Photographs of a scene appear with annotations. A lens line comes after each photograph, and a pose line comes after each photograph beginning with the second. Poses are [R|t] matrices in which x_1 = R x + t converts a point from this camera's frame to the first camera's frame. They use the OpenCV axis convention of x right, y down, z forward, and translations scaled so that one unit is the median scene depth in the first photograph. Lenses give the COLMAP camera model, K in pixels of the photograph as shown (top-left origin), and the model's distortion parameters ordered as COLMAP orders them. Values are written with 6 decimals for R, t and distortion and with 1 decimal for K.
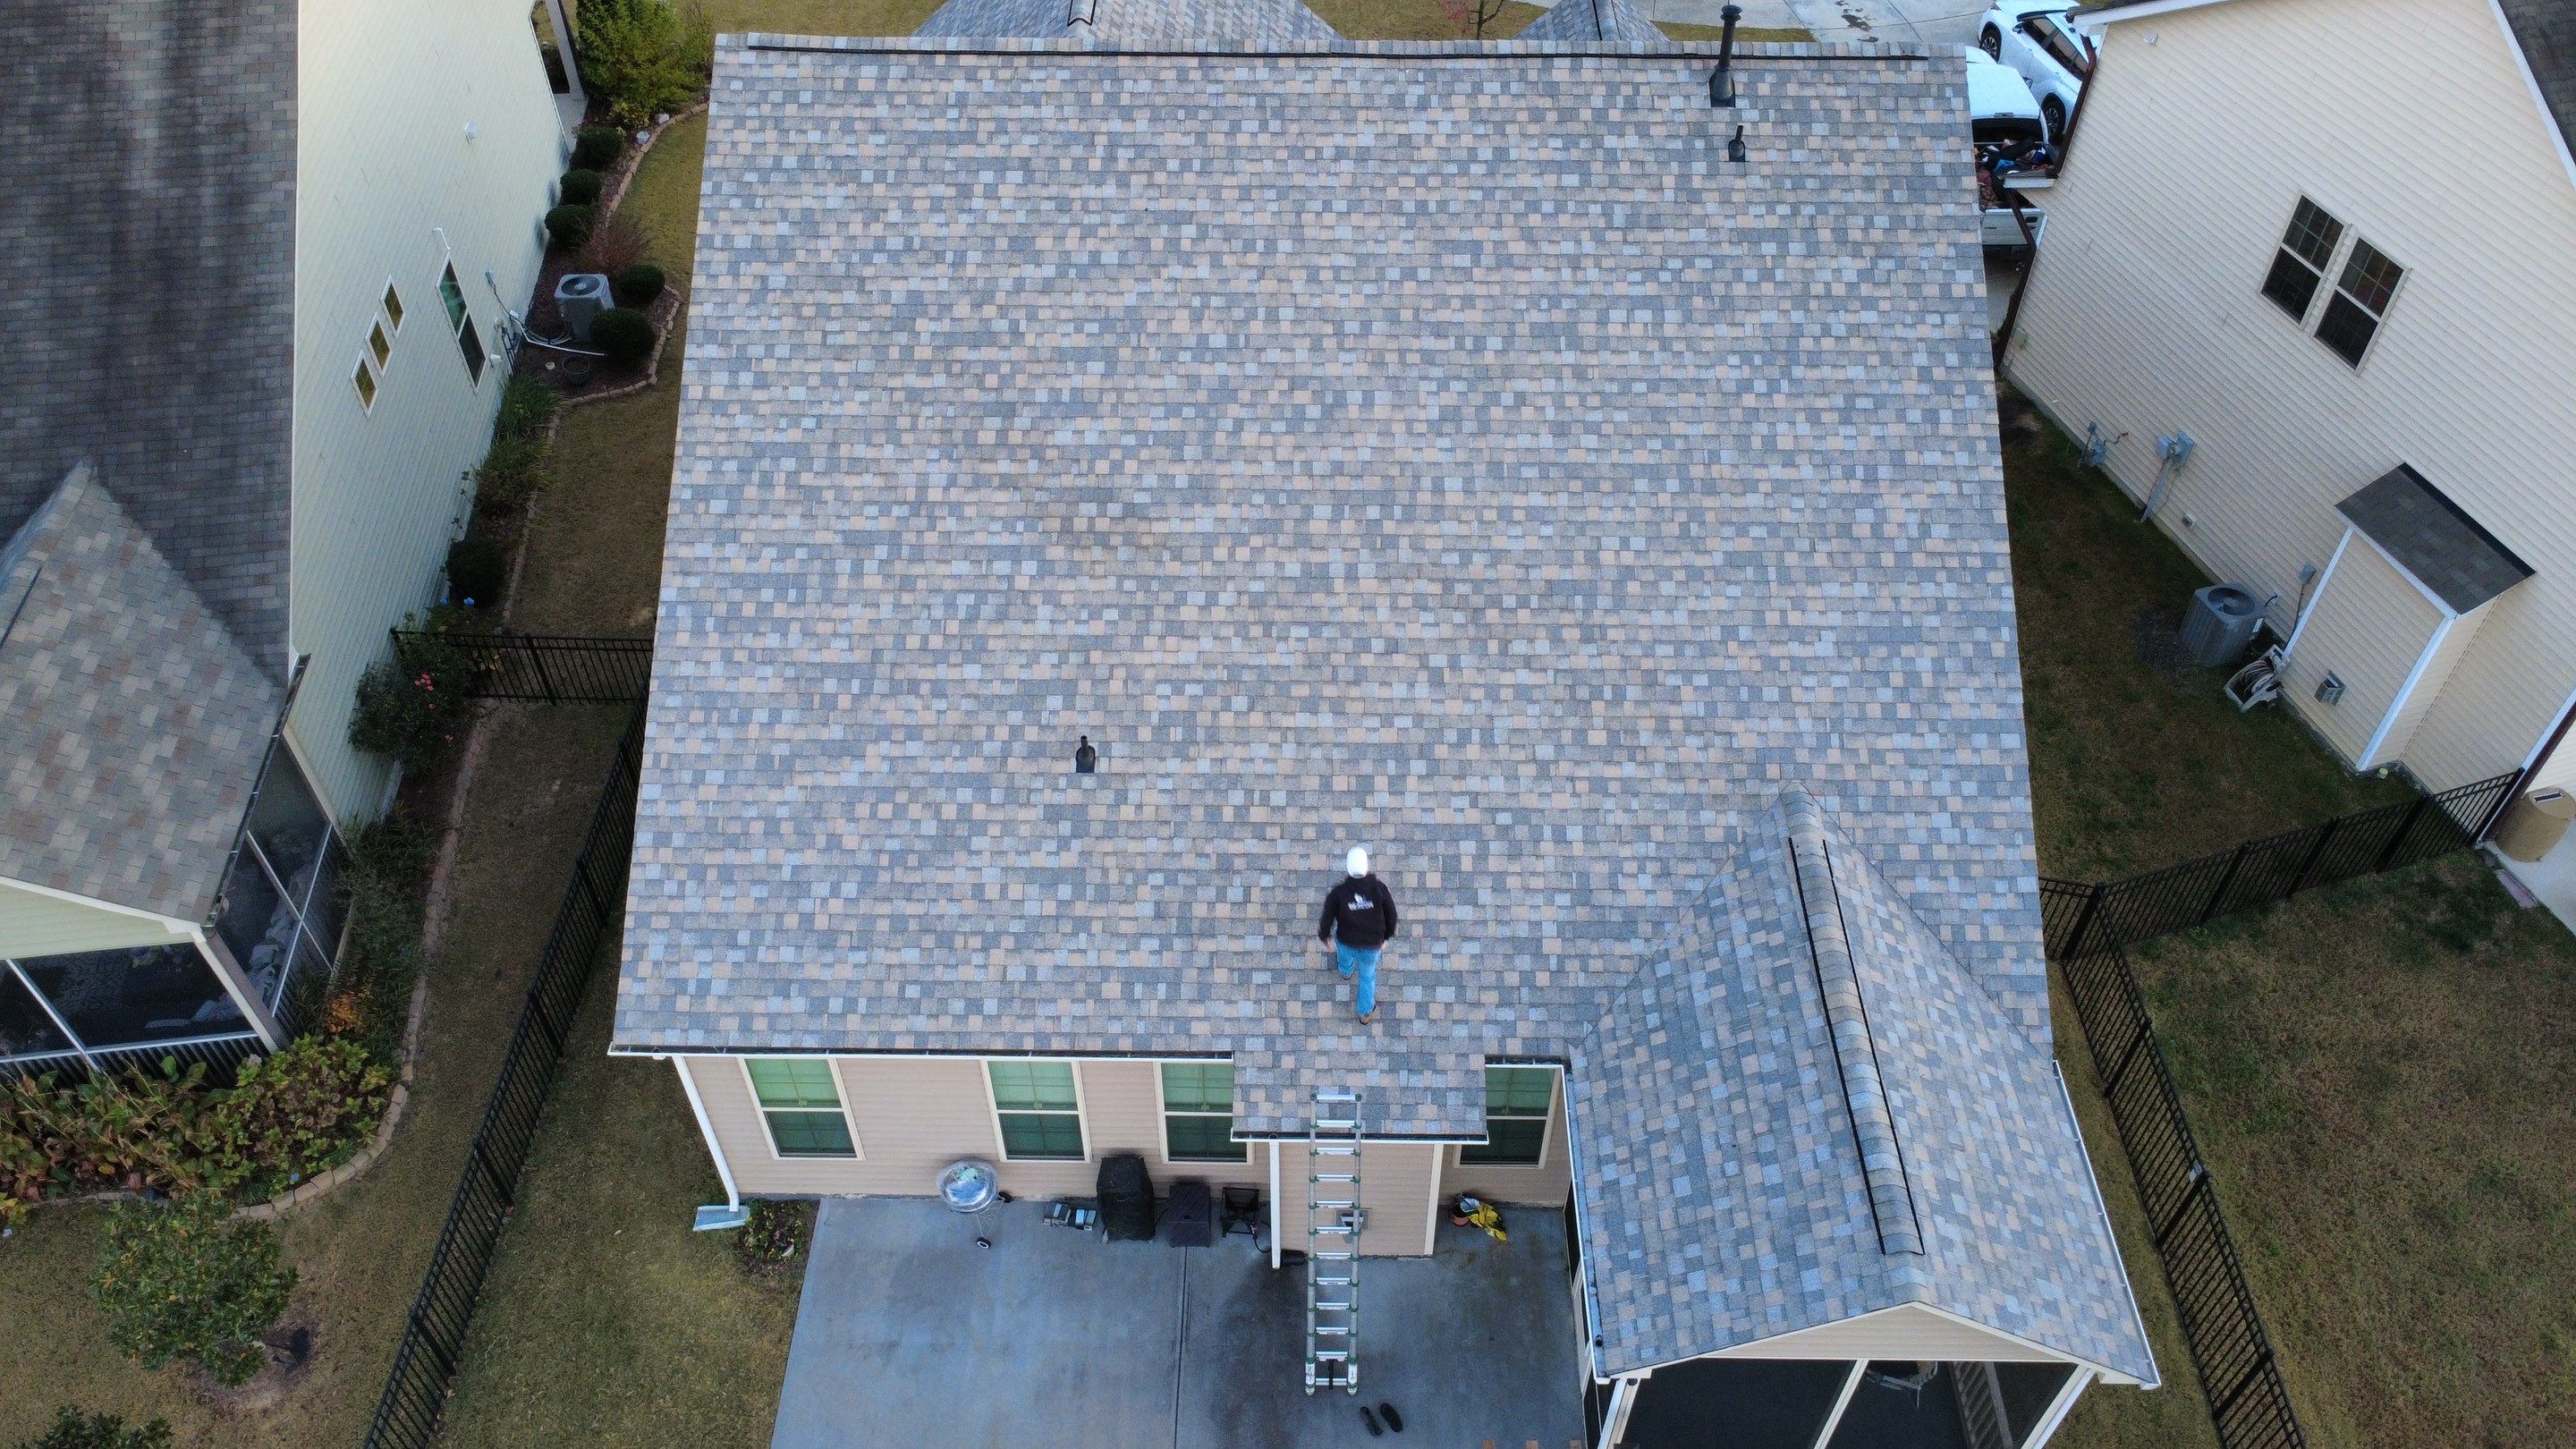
lens RADIAL K [[1861.7, 0, 1288.0], [0, 1861.7, 724.5], [0, 0, 1]] dist [-0.001769, 0.006217]
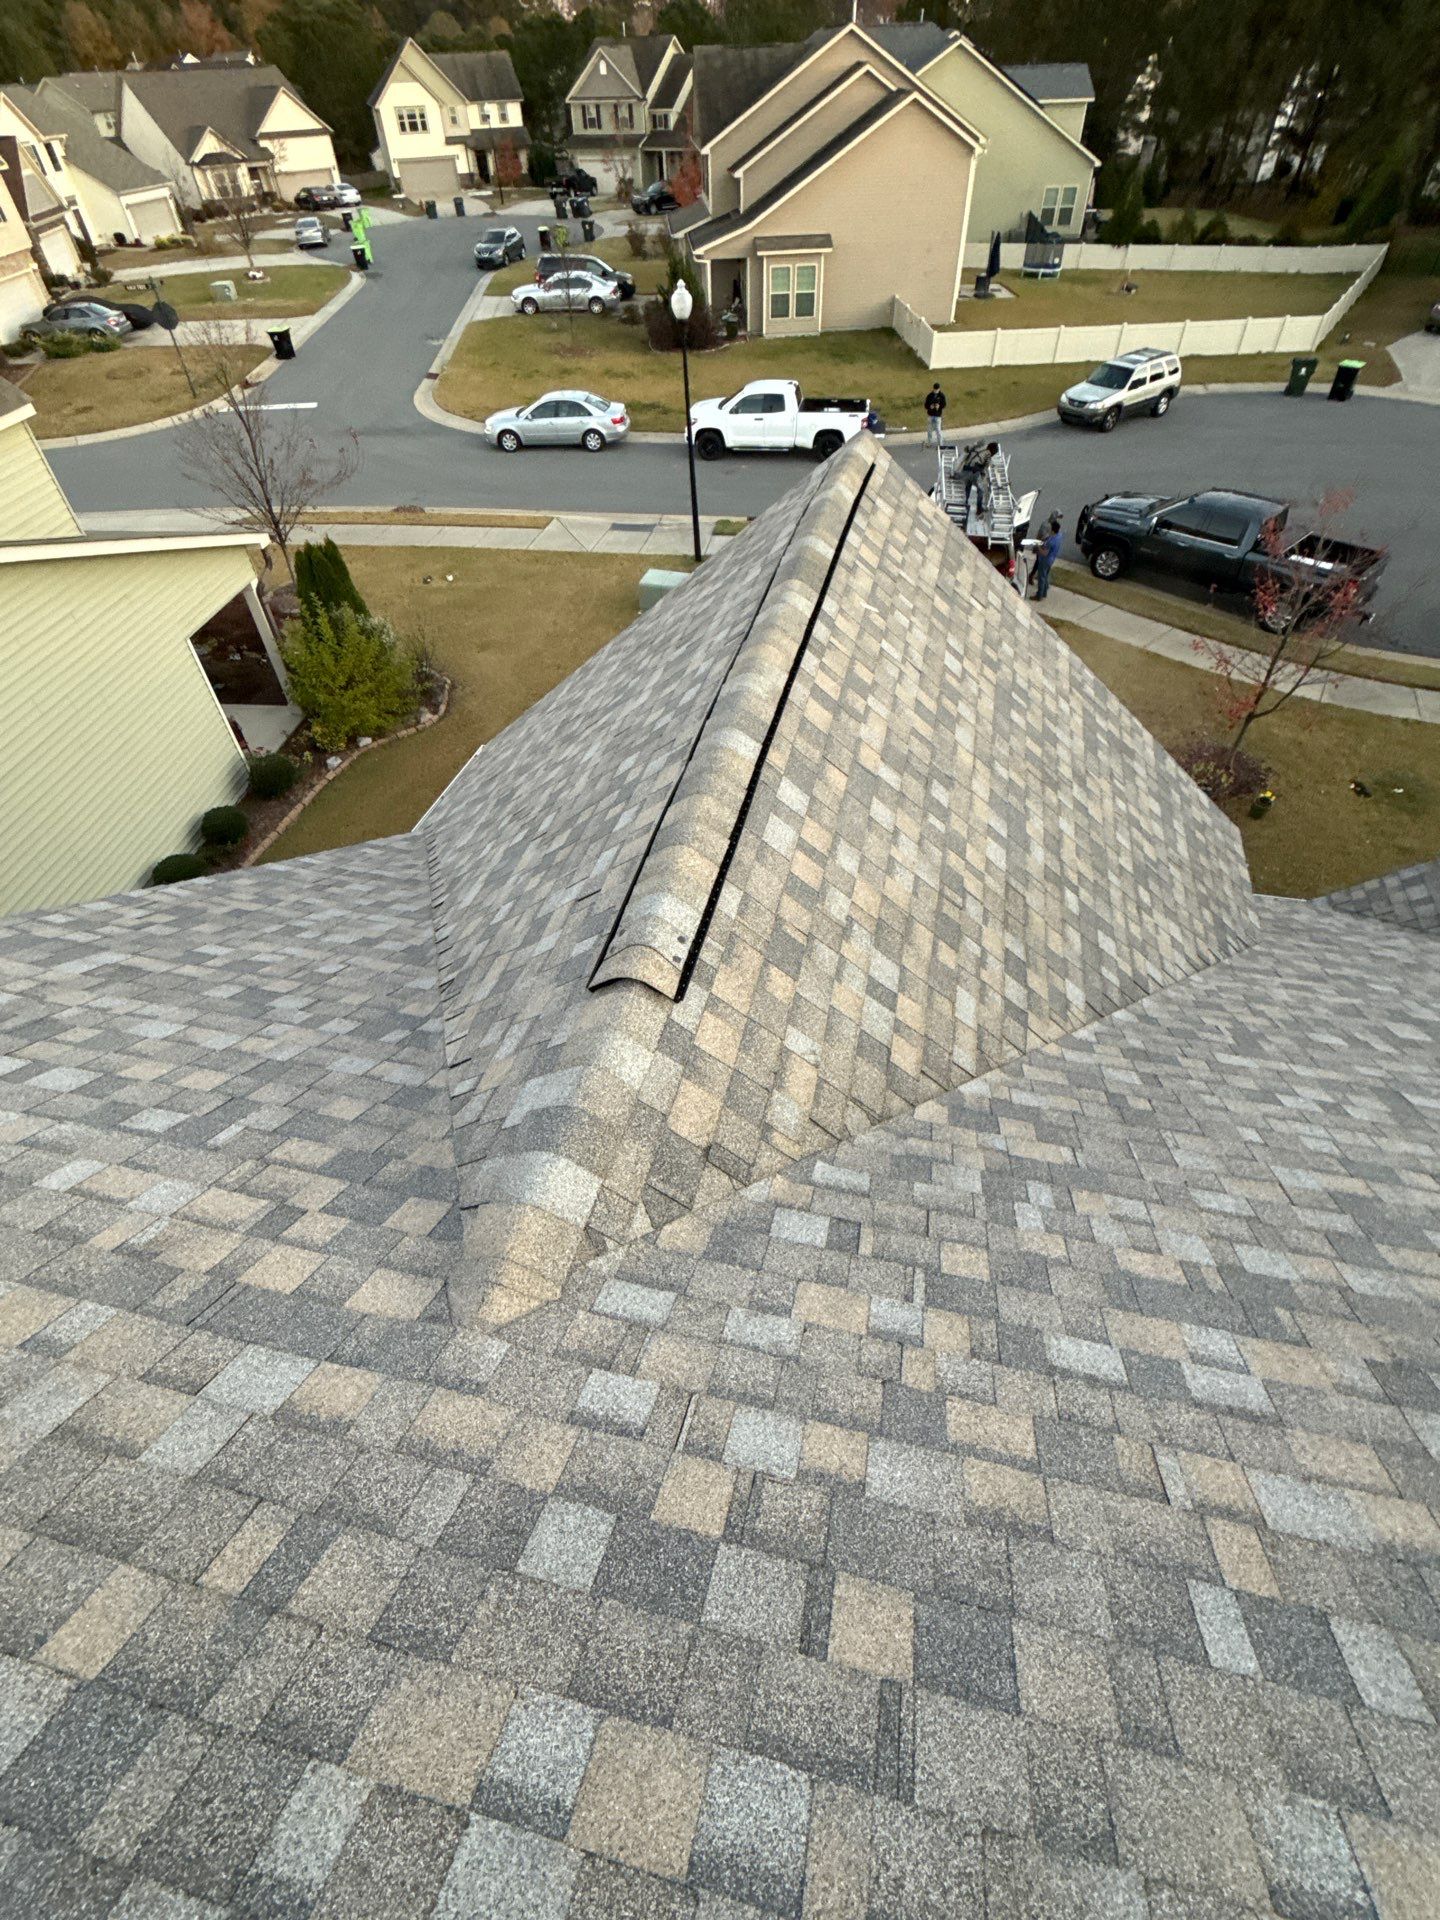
lens RADIAL K [[891.3, 0, 722.9], [0, 891.3, 967.9], [0, 0, 1]] dist [0.001236, -0.001288]
pose [[0.975937, 0.139180, -0.167859, -0.098384], [-0.136969, 0.990266, 0.024735, -0.468210], [0.169668, -0.001148, 0.985501, 1.078354]]
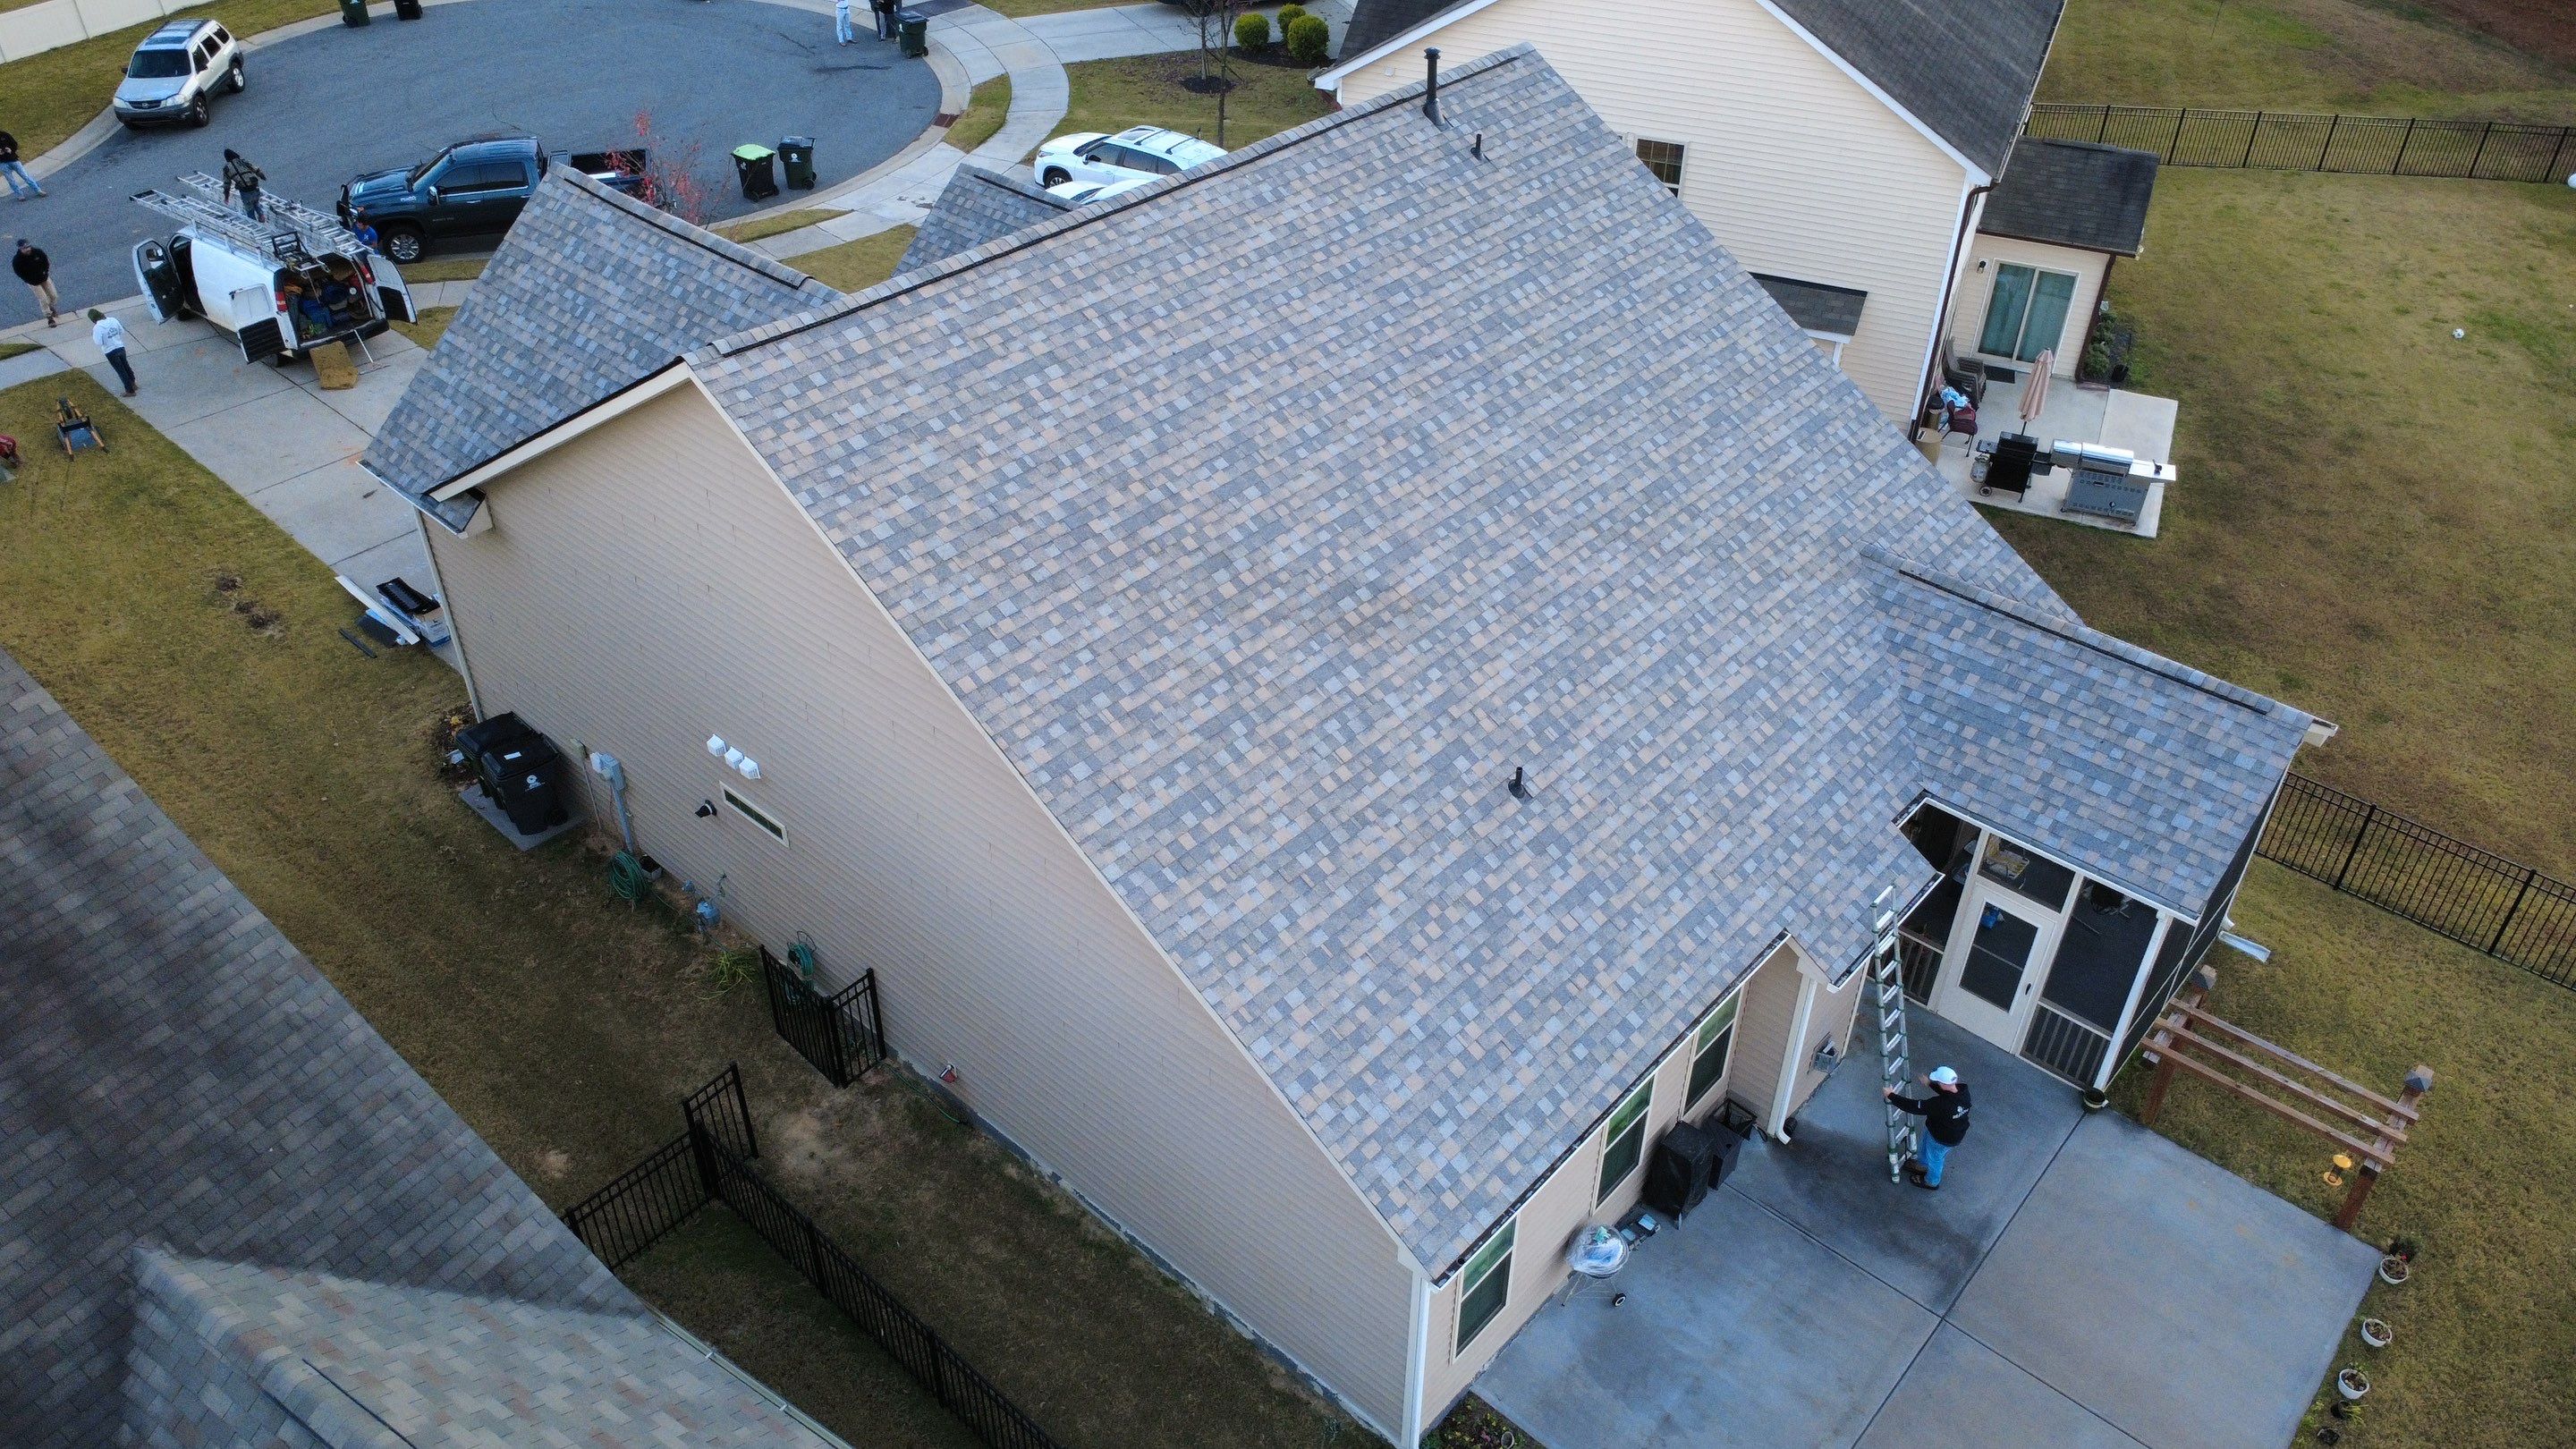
lens RADIAL K [[1861.7, 0, 1288.0], [0, 1861.7, 724.5], [0, 0, 1]] dist [-0.001769, 0.006217]
pose [[0.654177, -0.446421, 0.610541, -0.767215], [0.532947, 0.844858, 0.046715, -0.123009], [-0.536675, 0.294826, 0.790606, 0.228586]]
